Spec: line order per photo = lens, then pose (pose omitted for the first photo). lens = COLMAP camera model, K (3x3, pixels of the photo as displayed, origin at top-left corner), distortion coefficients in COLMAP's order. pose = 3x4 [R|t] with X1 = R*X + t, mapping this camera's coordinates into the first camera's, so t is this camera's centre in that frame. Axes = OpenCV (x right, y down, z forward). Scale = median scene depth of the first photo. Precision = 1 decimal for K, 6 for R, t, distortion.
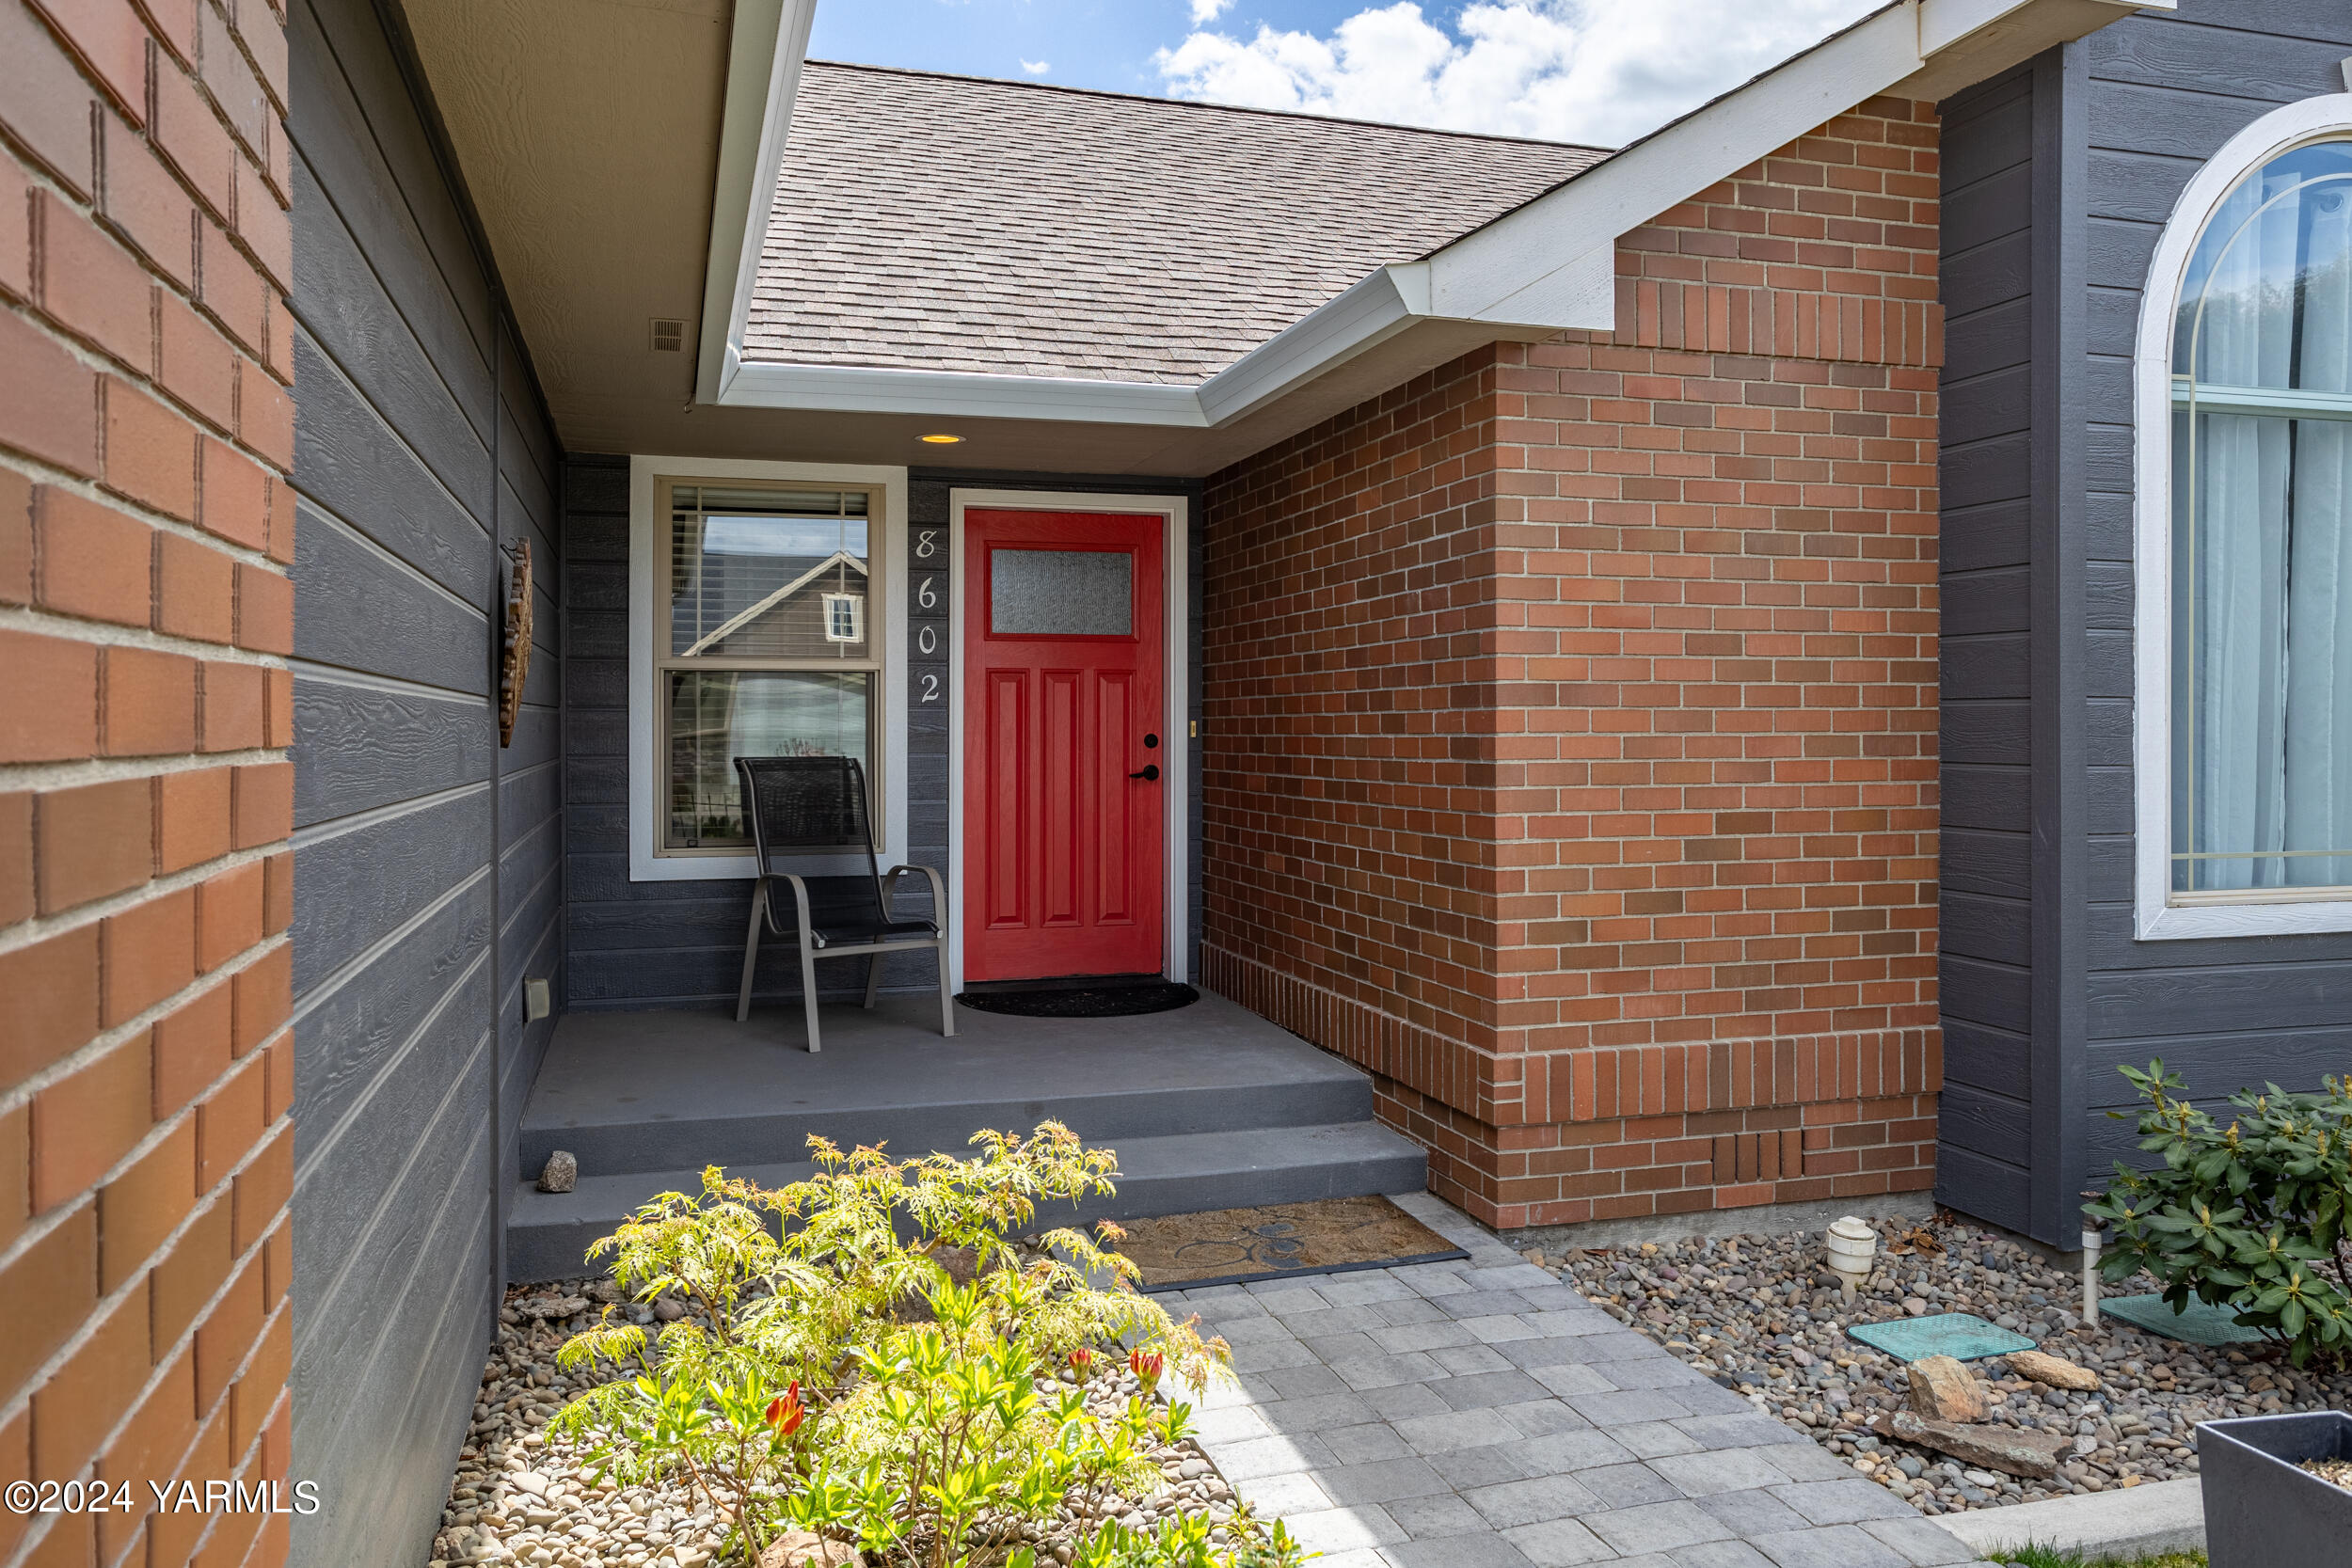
lens RADIAL K [[1686.5, 0, 1174.9], [0, 1686.5, 737.8], [0, 0, 1]] dist [0.002109, 0.000522]
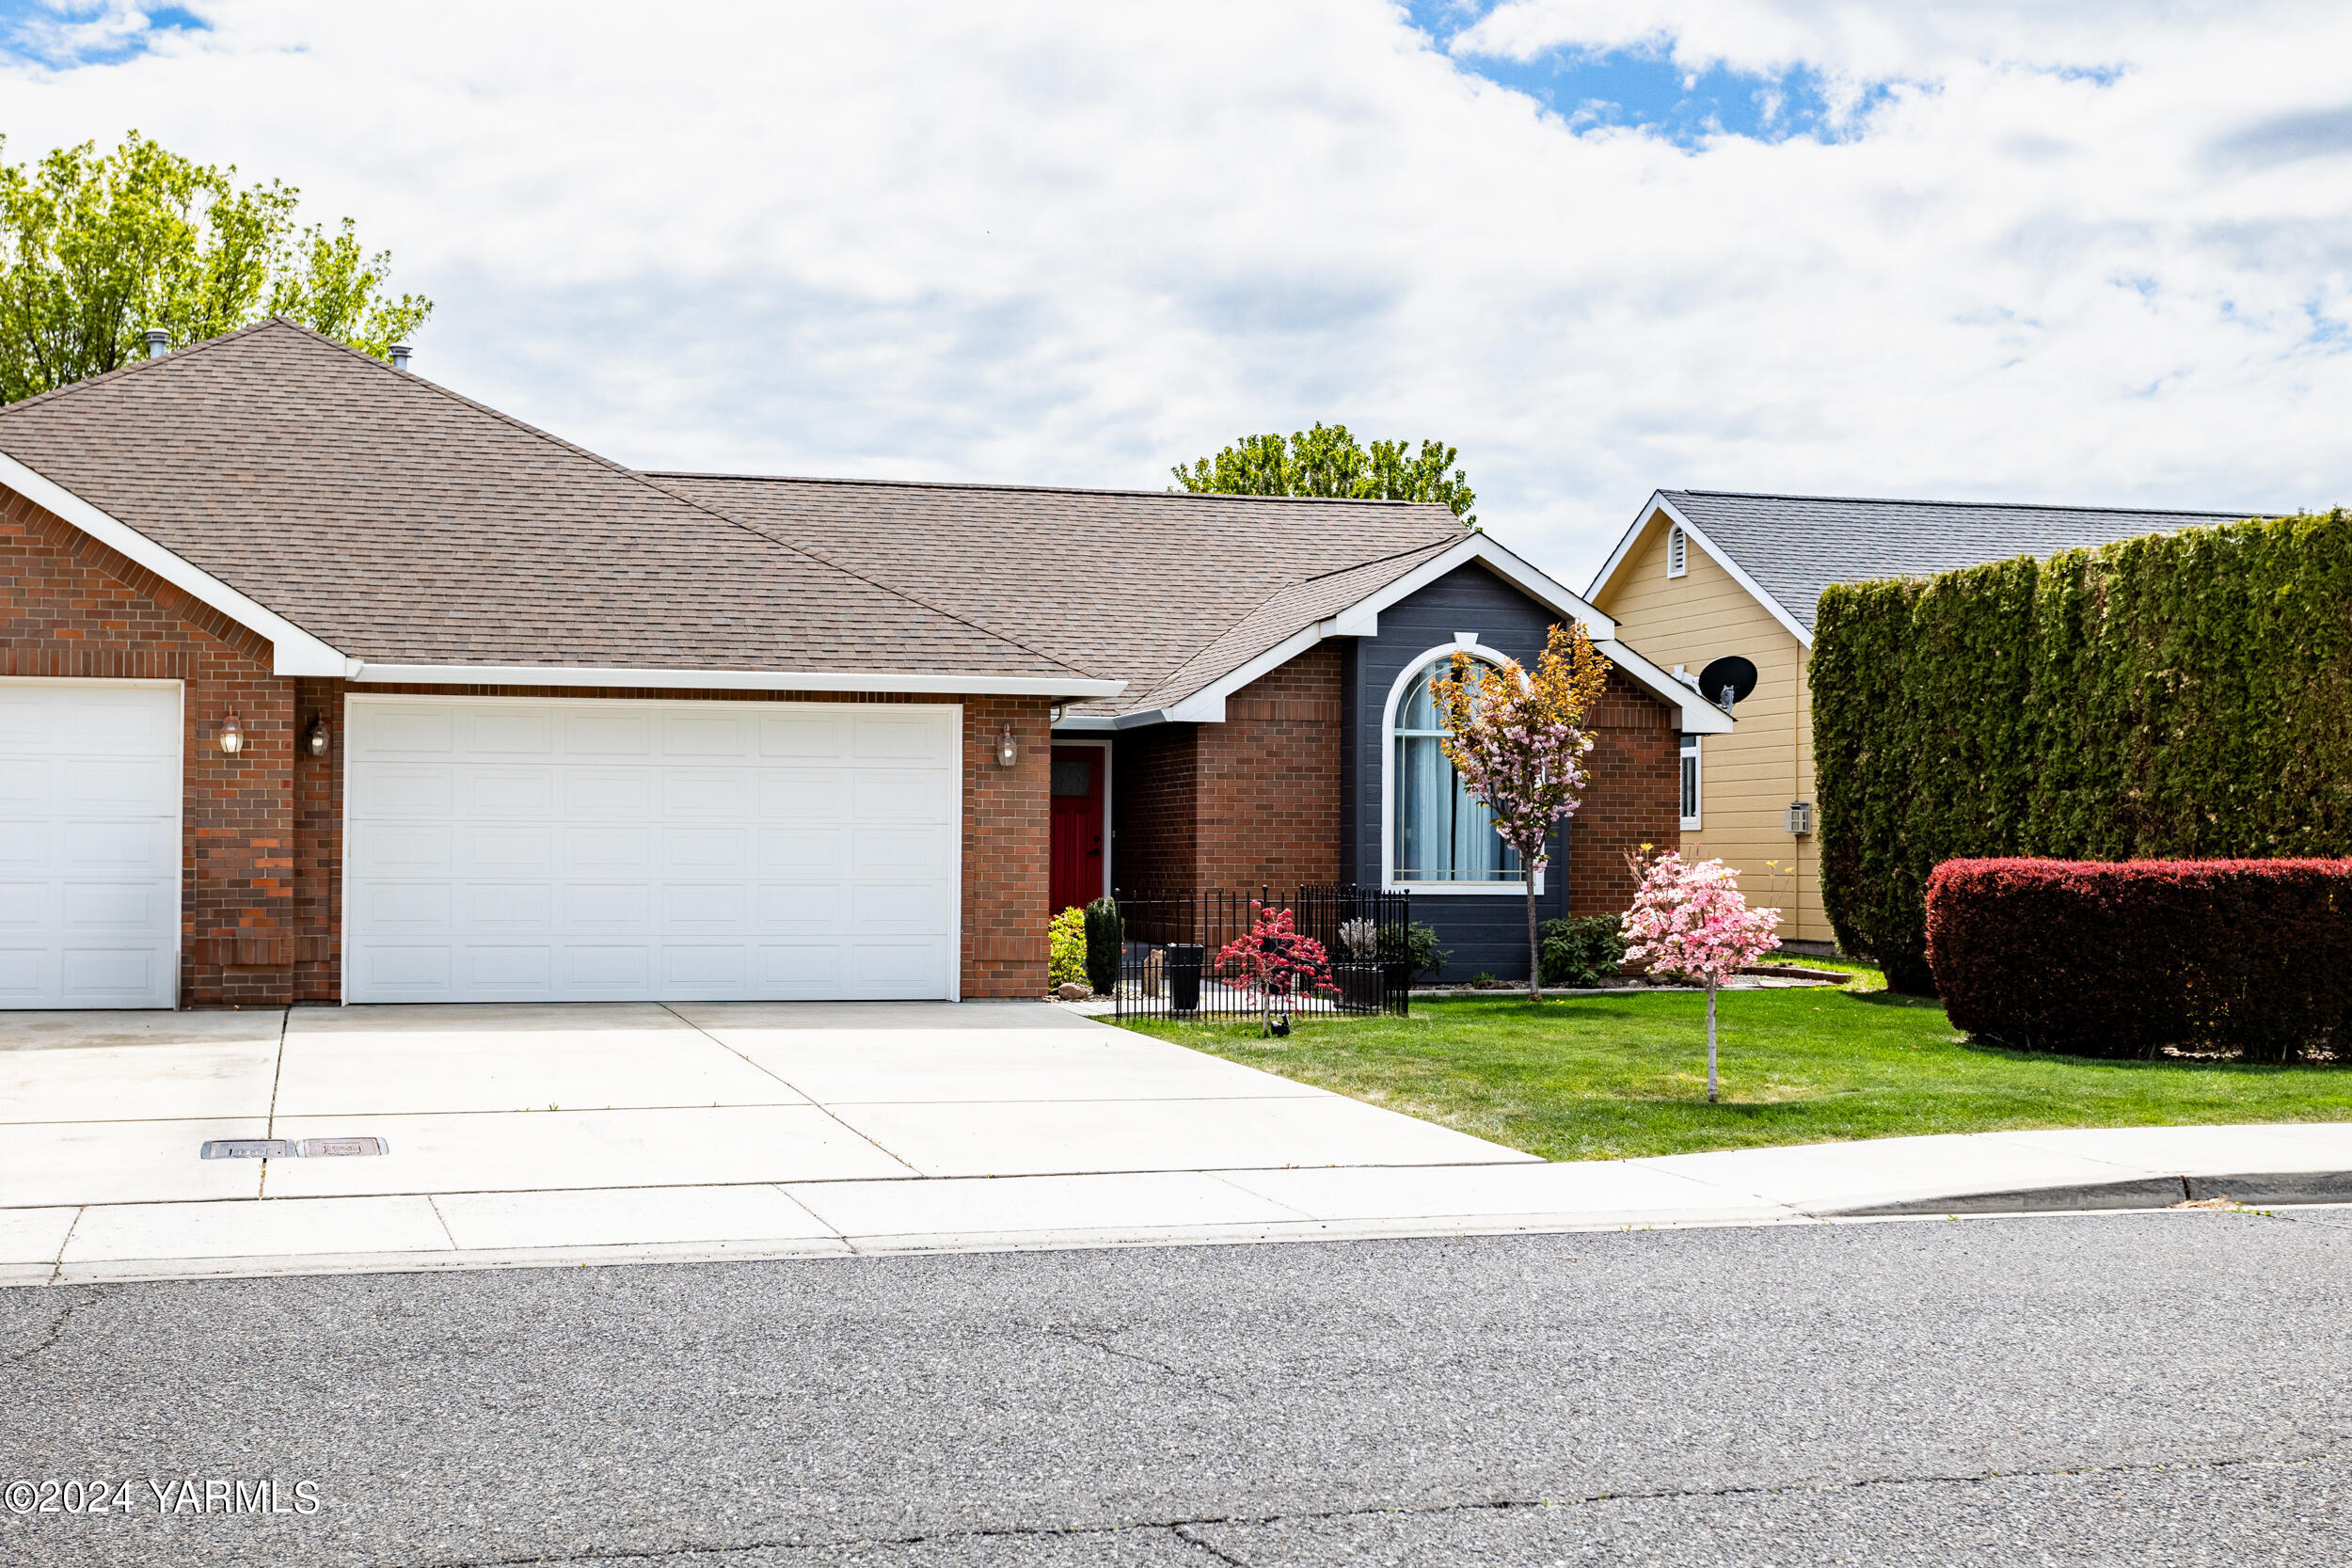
lens RADIAL K [[2594.5, 0, 1064.7], [0, 2594.5, 815.8], [0, 0, 1]] dist [0.127837, -0.603334]
pose [[0.999667, 0.004792, -0.025374, 0.053620], [-0.005319, 0.999771, -0.020745, 0.071556], [0.025269, 0.020873, 0.999463, -4.179476]]
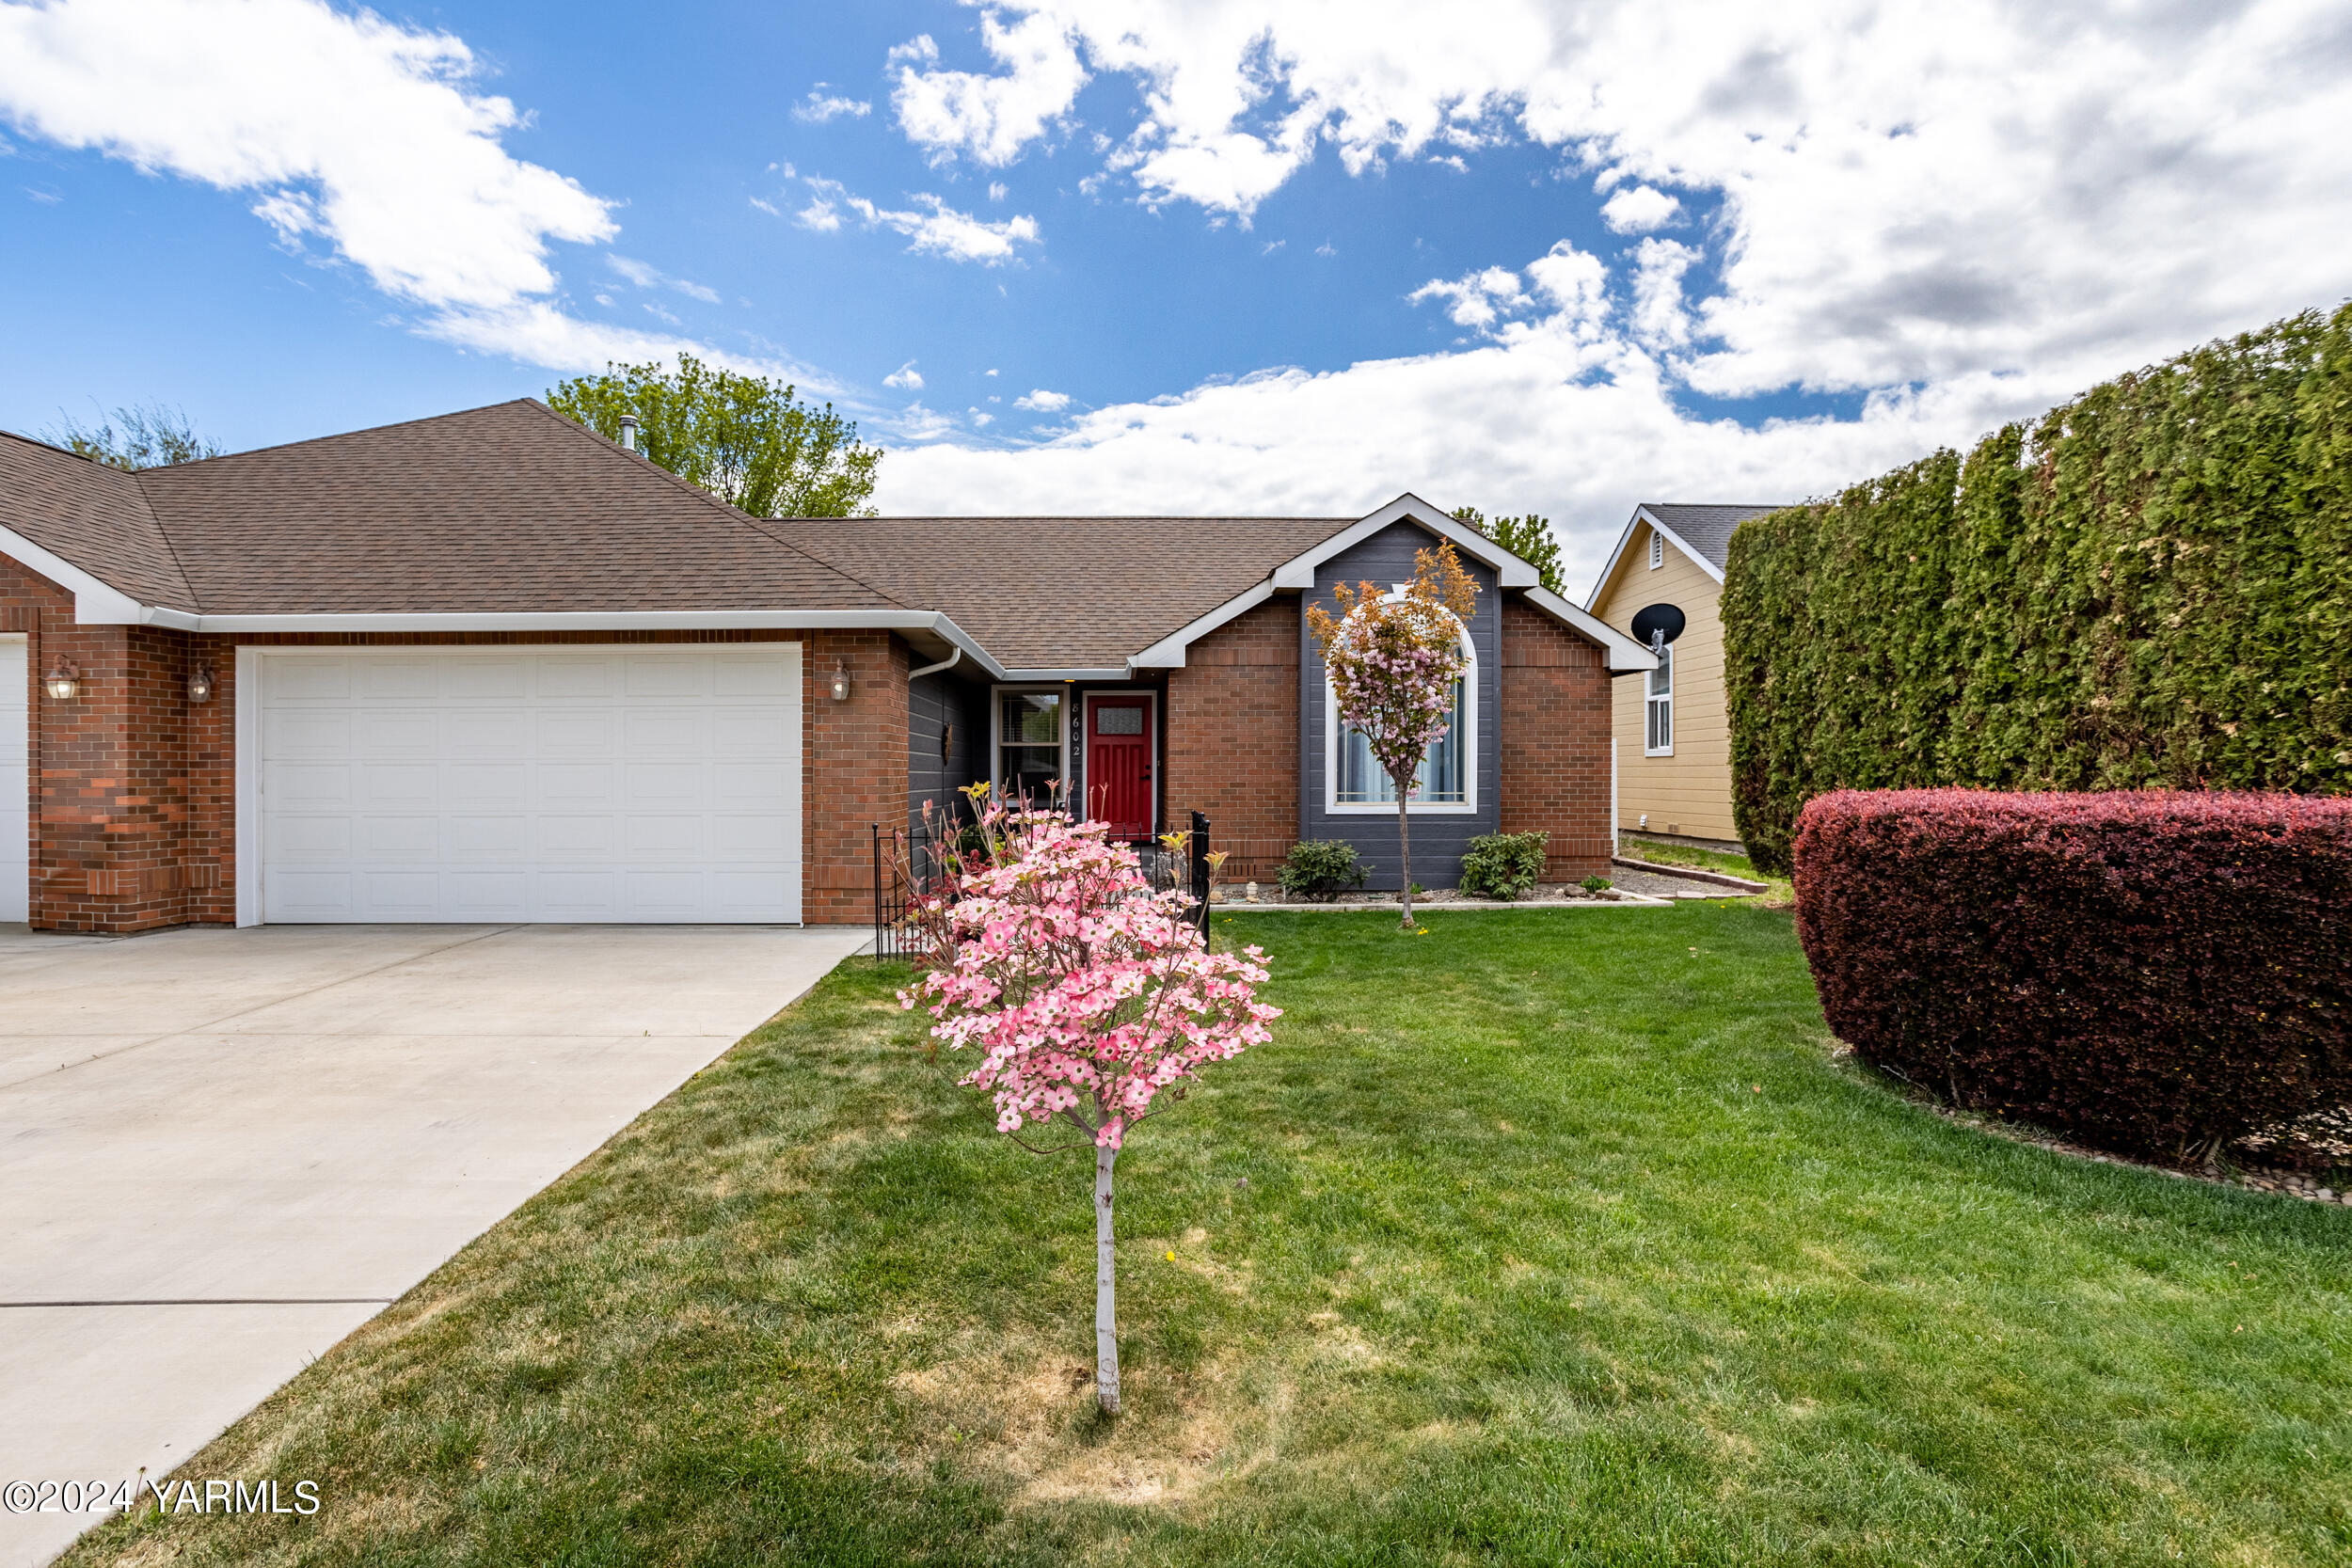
lens RADIAL K [[1175.8, 0, 1176.0], [0, 1175.8, 784.0], [0, 0, 1]] dist [-0.027157, 0.001460]
pose [[0.968028, -0.000955, -0.250839, 0.890064], [0.002046, 0.999990, 0.004090, 0.036421], [0.250833, -0.004472, 0.968020, -1.687484]]
